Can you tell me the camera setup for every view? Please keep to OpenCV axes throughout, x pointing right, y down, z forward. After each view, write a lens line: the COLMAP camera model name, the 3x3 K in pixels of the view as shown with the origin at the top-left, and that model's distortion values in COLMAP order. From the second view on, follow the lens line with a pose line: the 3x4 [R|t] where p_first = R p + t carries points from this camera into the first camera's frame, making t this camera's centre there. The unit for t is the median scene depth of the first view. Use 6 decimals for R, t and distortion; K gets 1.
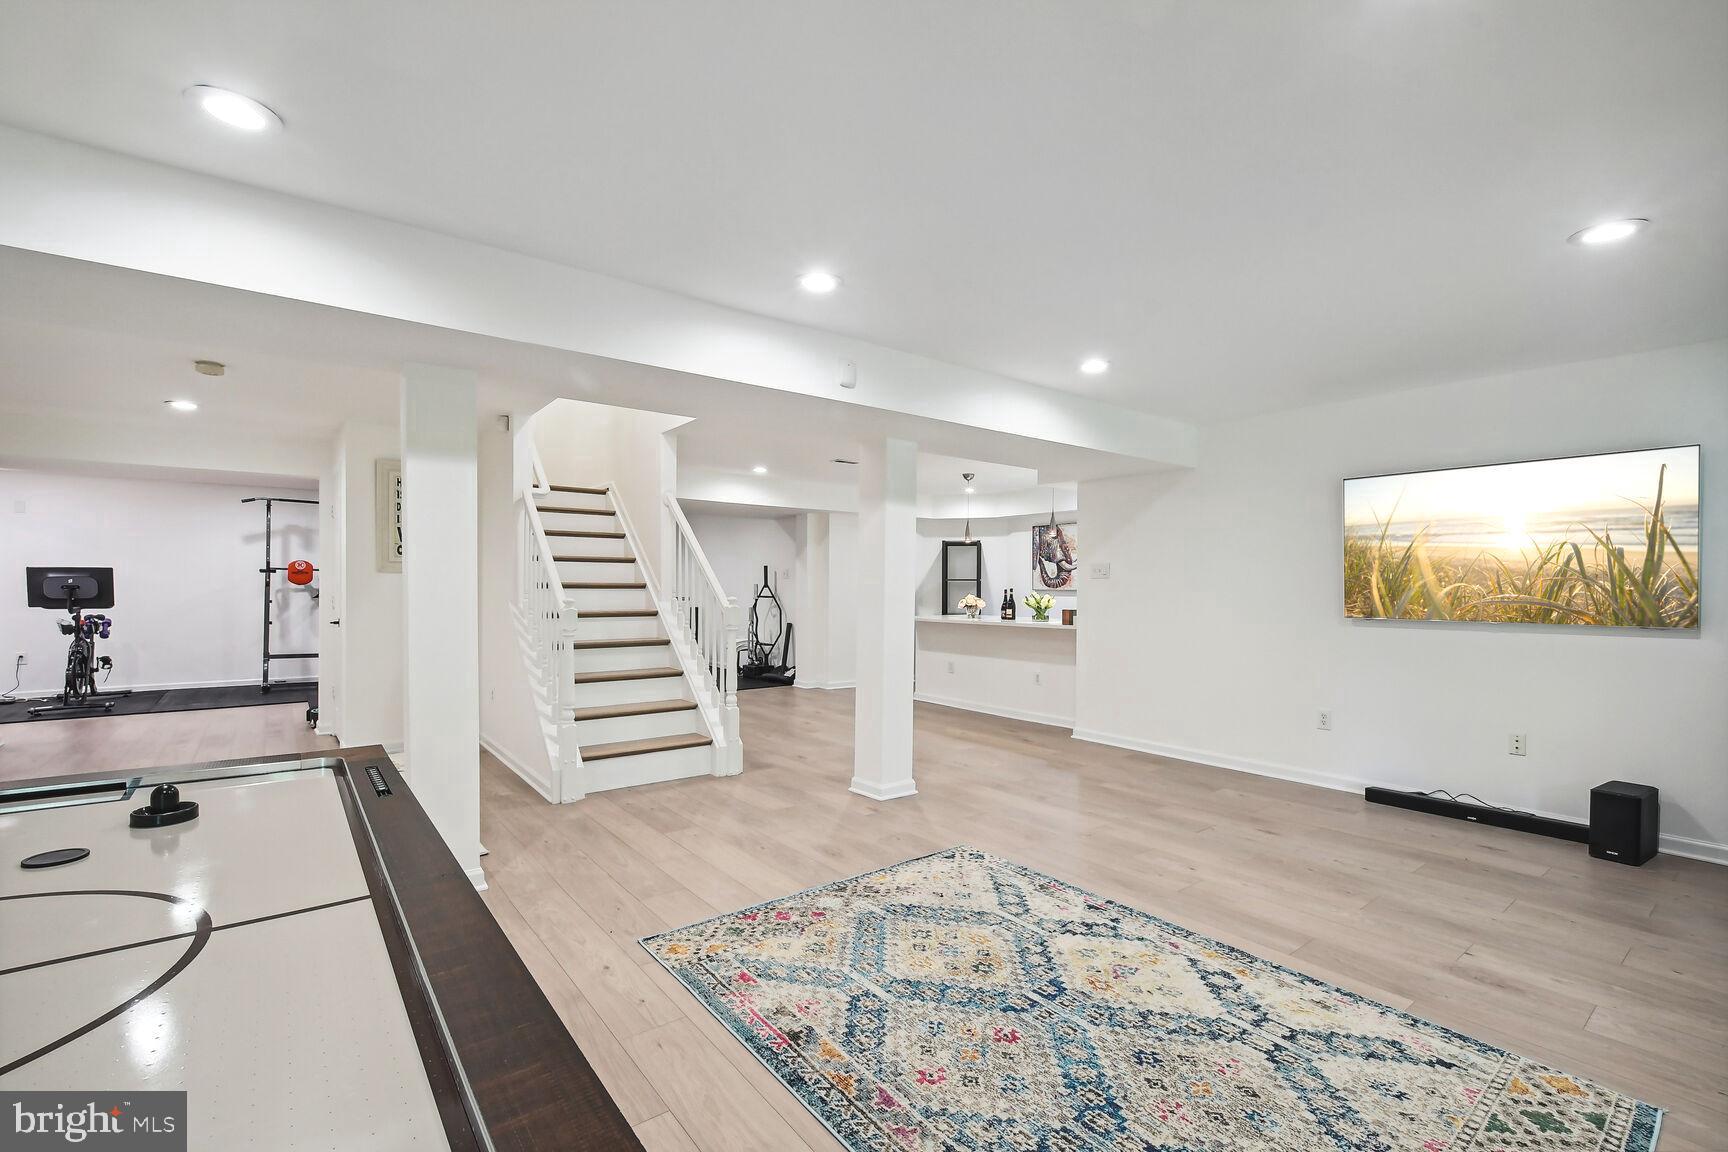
lens RADIAL K [[765.7, 0, 857.7], [0, 765.7, 584.0], [0, 0, 1]] dist [0.006509, -0.009148]
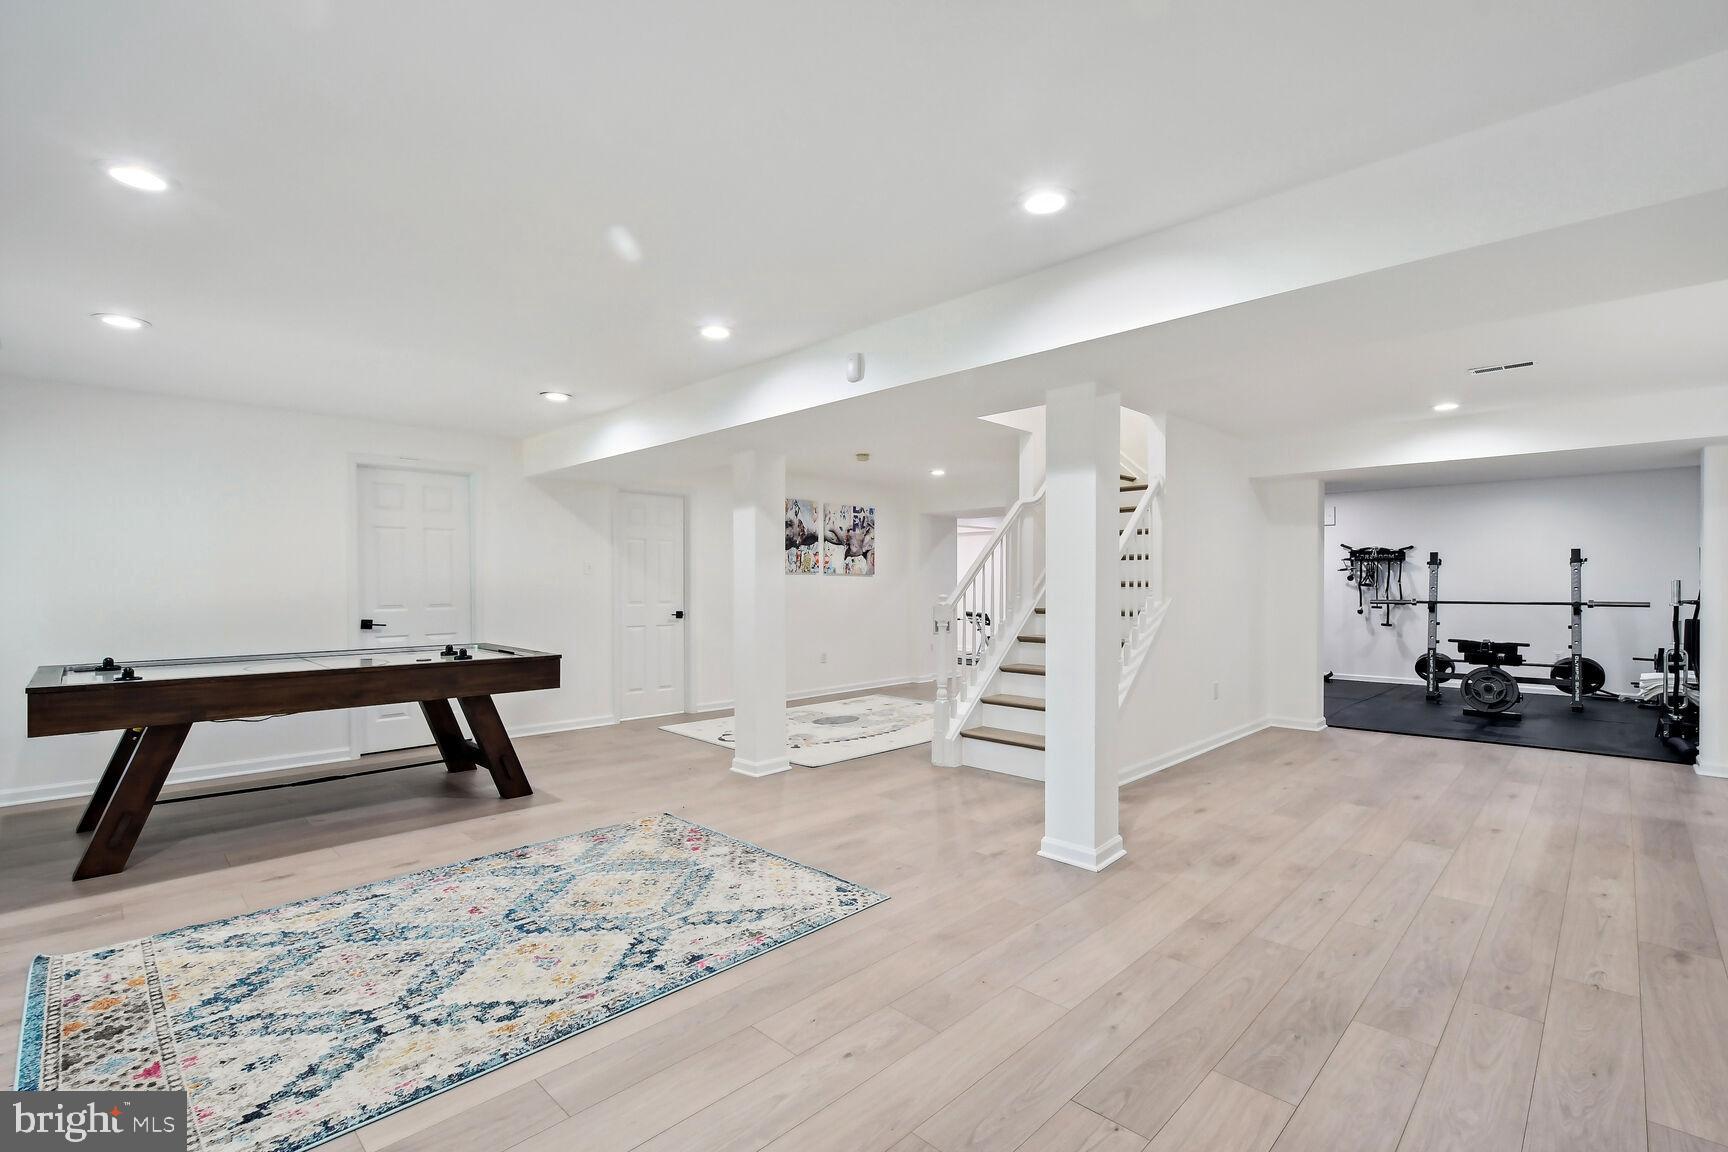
lens RADIAL K [[765.7, 0, 855.9], [0, 765.7, 582.5], [0, 0, 1]] dist [0.006509, -0.009148]
pose [[0.134977, -0.007545, -0.990820, 1.337212], [0.003451, 0.999969, -0.007144, 0.014236], [0.990843, -0.002455, 0.134999, 1.208485]]
